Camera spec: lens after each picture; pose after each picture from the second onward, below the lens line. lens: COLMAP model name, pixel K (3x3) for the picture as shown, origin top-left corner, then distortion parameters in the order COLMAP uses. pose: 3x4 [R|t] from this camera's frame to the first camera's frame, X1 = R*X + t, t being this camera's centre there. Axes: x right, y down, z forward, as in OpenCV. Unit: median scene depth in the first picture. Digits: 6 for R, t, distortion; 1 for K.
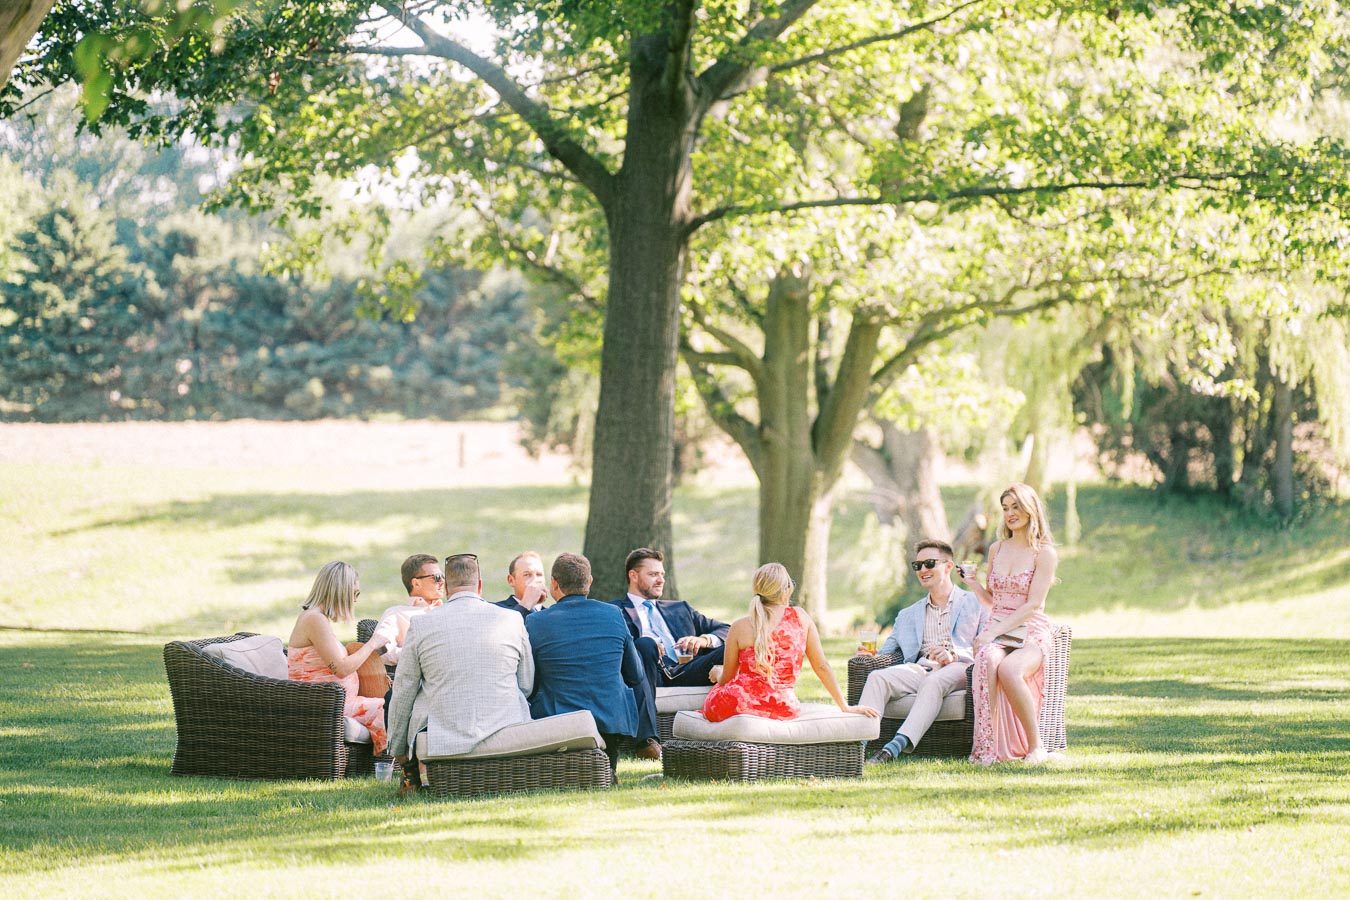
lens RADIAL K [[5789.2, 0, 674.8], [0, 5789.2, 444.2], [0, 0, 1]] dist [1.384208, 0.000000]
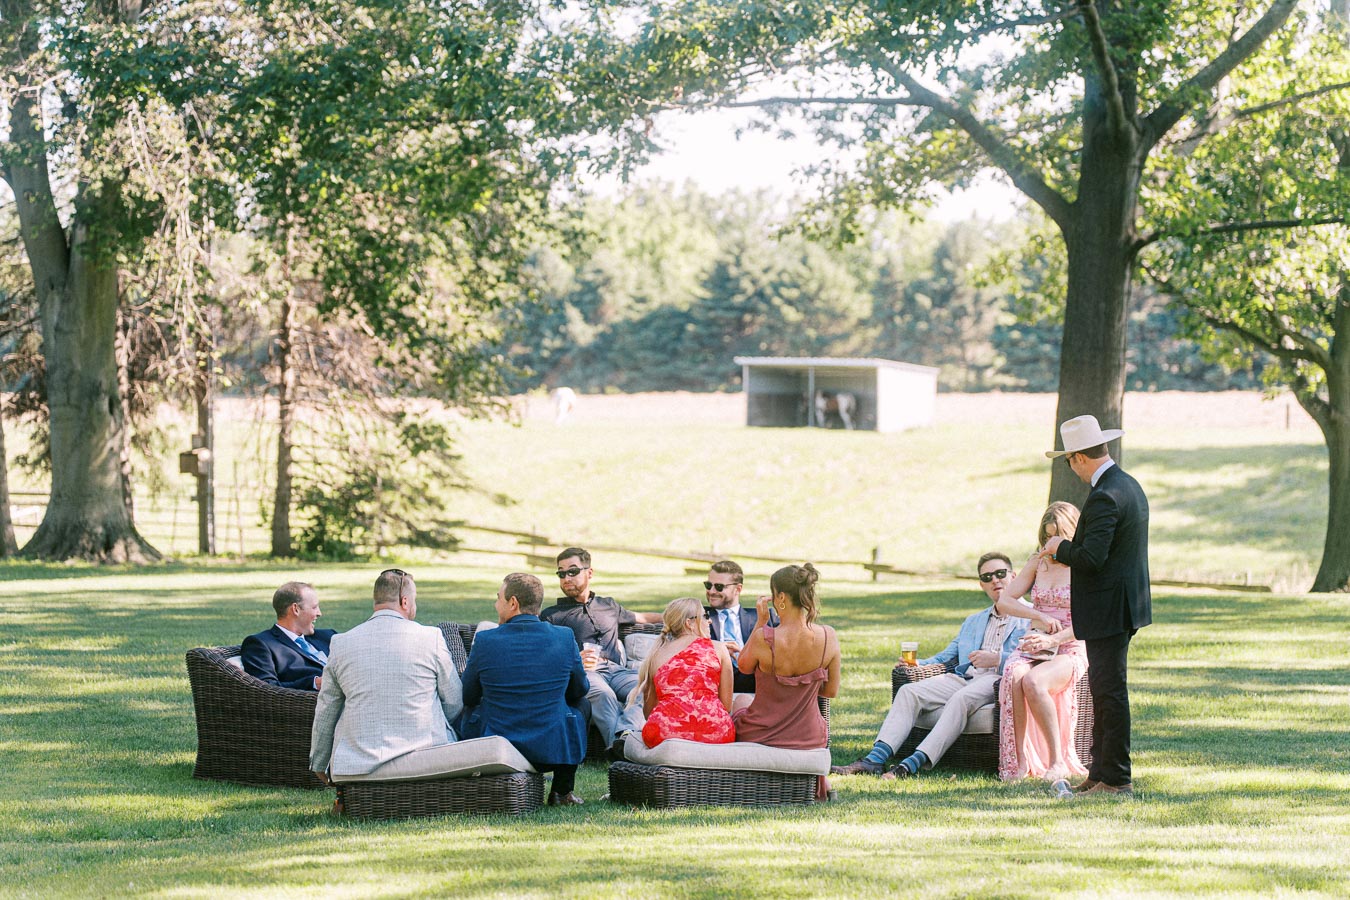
lens RADIAL K [[3926.6, 0, 675.0], [0, 3926.6, 450.3], [0, 0, 1]] dist [-0.113830, 0.000000]
pose [[0.970844, 0.004666, -0.239668, 0.153628], [-0.001560, 0.999912, 0.013148, -0.010089], [0.239709, -0.012391, 0.970766, 0.319547]]
